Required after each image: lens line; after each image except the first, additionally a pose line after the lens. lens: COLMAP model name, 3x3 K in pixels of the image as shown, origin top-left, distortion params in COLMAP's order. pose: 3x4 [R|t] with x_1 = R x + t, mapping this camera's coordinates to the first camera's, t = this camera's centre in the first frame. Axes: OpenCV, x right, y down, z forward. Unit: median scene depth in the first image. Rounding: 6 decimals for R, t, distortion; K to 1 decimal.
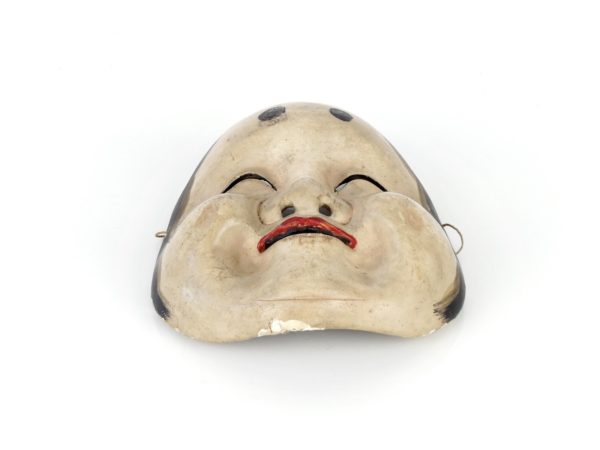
lens RADIAL K [[1241.8, 0, 301.5], [0, 1241.8, 225.0], [0, 0, 1]] dist [0.023347, 0.000000]
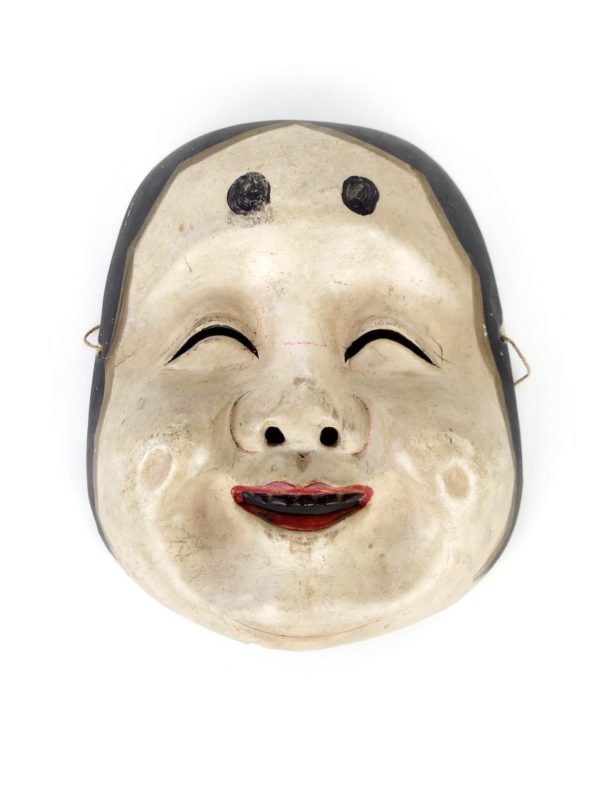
lens RADIAL K [[1346.1, 0, 303.0], [0, 1346.1, 401.4], [0, 0, 1]] dist [0.115445, 0.000000]
pose [[0.999960, 0.008354, -0.003241, 0.007145], [-0.003146, 0.665955, 0.745985, -0.595675], [0.008390, -0.745945, 0.665955, 0.542252]]
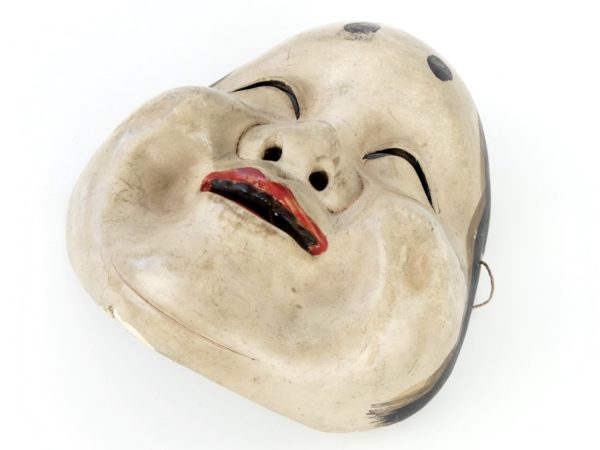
lens RADIAL K [[526.4, 0, 312.9], [0, 526.4, 213.5], [0, 0, 1]] dist [-0.006379, -0.001816]
pose [[0.842836, 0.501509, -0.195235, 0.084264], [-0.445810, 0.853840, 0.268722, -0.073992], [0.301465, -0.139451, 0.943224, 0.753212]]
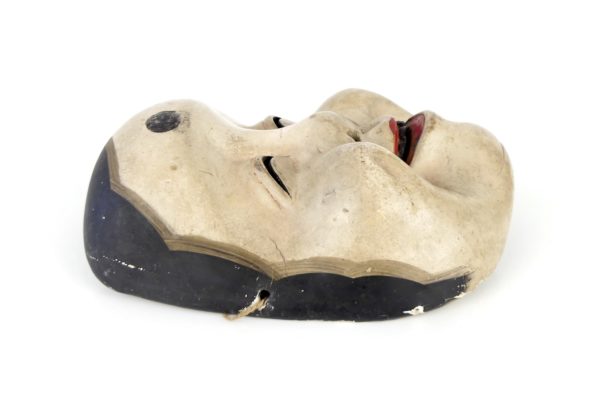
lens RADIAL K [[564.7, 0, 283.0], [0, 564.7, 192.4], [0, 0, 1]] dist [-0.019507, 0.000000]
pose [[0.049864, -0.411943, 0.909844, -0.409423], [0.565977, 0.762243, 0.314096, -0.142078], [-0.822912, 0.499288, 0.271159, 0.985945]]
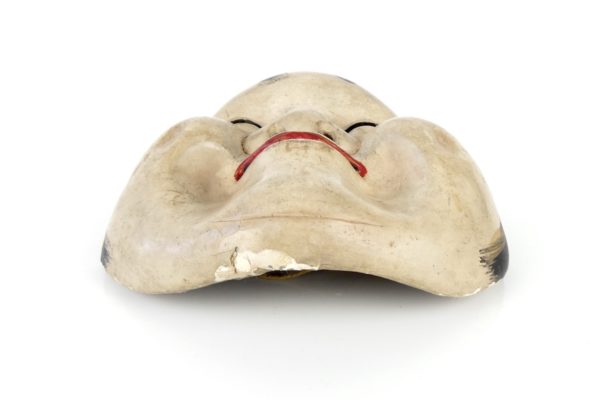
lens RADIAL K [[564.7, 0, 296.0], [0, 564.7, 201.8], [0, 0, 1]] dist [-0.019507, 0.000000]
pose [[0.998487, 0.025537, -0.048703, 0.019286], [-0.035163, 0.977412, -0.208396, 0.105940], [0.042281, 0.209794, 0.976831, 0.682250]]
